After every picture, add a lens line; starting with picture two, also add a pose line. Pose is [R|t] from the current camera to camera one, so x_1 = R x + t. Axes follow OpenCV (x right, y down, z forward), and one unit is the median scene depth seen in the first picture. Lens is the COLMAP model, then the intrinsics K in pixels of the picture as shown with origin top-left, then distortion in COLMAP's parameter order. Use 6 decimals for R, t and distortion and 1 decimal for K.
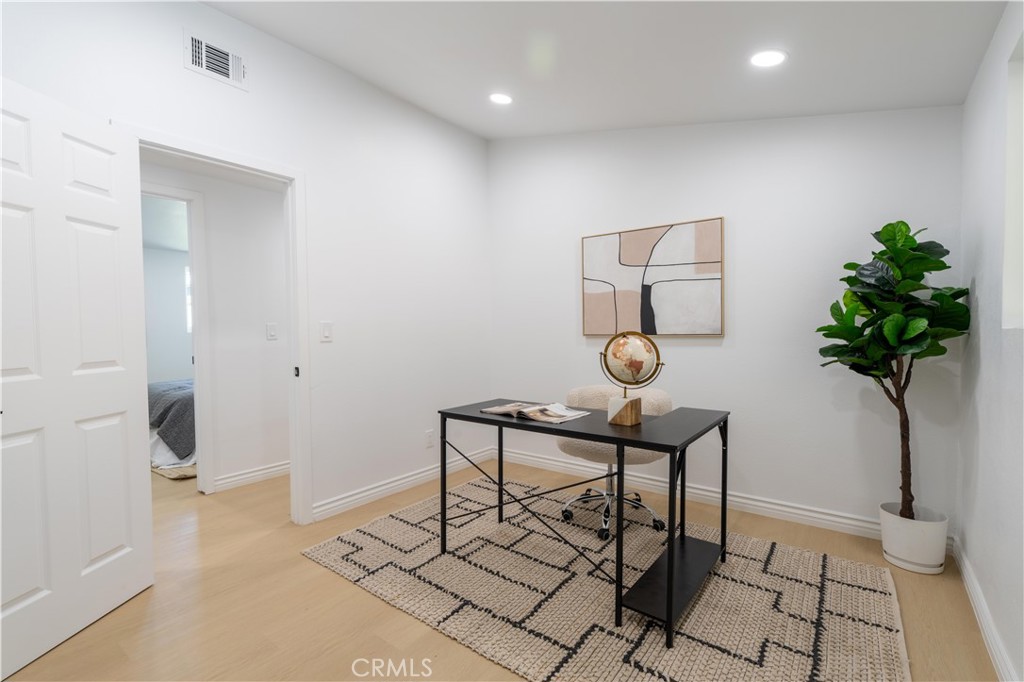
lens RADIAL K [[460.1, 0, 510.9], [0, 460.1, 338.0], [0, 0, 1]] dist [-0.003985, 0.000369]
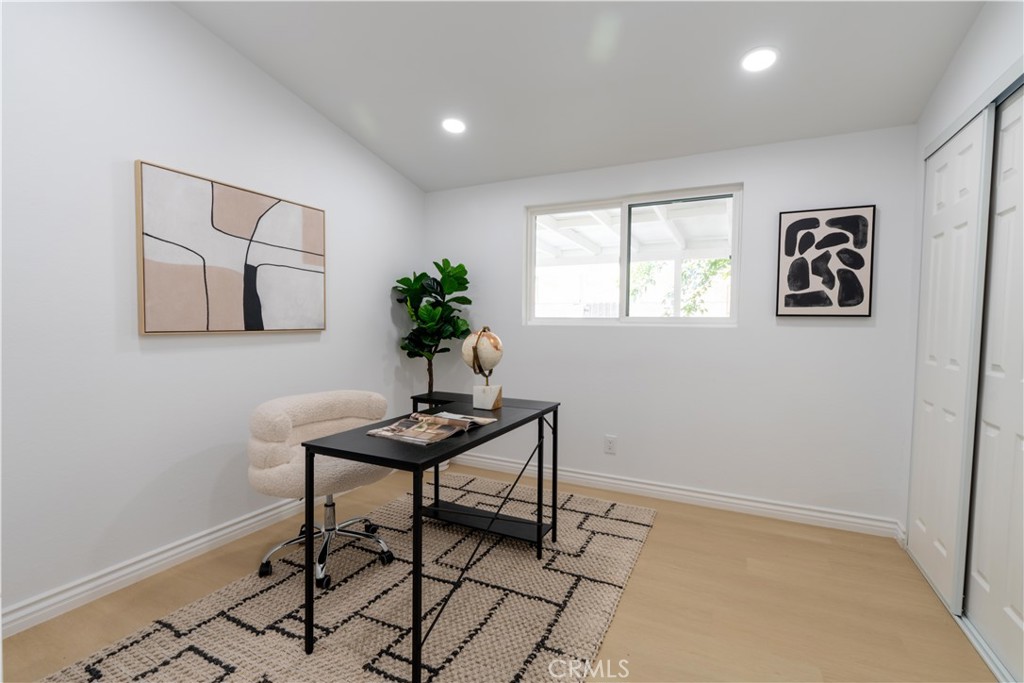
lens RADIAL K [[460.1, 0, 510.9], [0, 460.1, 343.8], [0, 0, 1]] dist [-0.003985, 0.000369]
pose [[-0.183561, -0.042359, 0.982095, -0.569554], [0.012932, 0.998881, 0.045500, -0.015382], [-0.982923, 0.021053, -0.182808, 0.757877]]
